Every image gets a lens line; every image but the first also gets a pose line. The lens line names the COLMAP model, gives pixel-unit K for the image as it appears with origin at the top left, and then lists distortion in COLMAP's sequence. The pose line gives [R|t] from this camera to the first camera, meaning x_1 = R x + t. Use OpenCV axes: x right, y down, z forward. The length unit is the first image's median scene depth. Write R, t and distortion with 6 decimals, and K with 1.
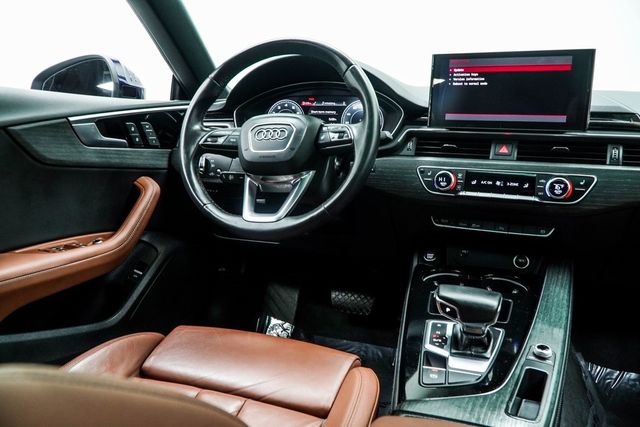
lens RADIAL K [[513.4, 0, 320.0], [0, 513.4, 213.5], [0, 0, 1]] dist [0.000686, -0.007791]
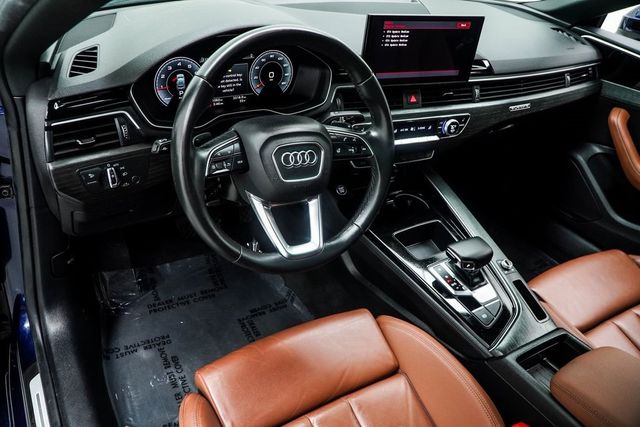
lens RADIAL K [[513.4, 0, 320.0], [0, 513.4, 213.5], [0, 0, 1]] dist [0.000686, -0.007791]
pose [[0.628464, -0.396952, 0.668926, -0.656699], [0.037133, 0.874311, 0.483943, -0.466682], [-0.776951, -0.279302, 0.564214, 0.429263]]
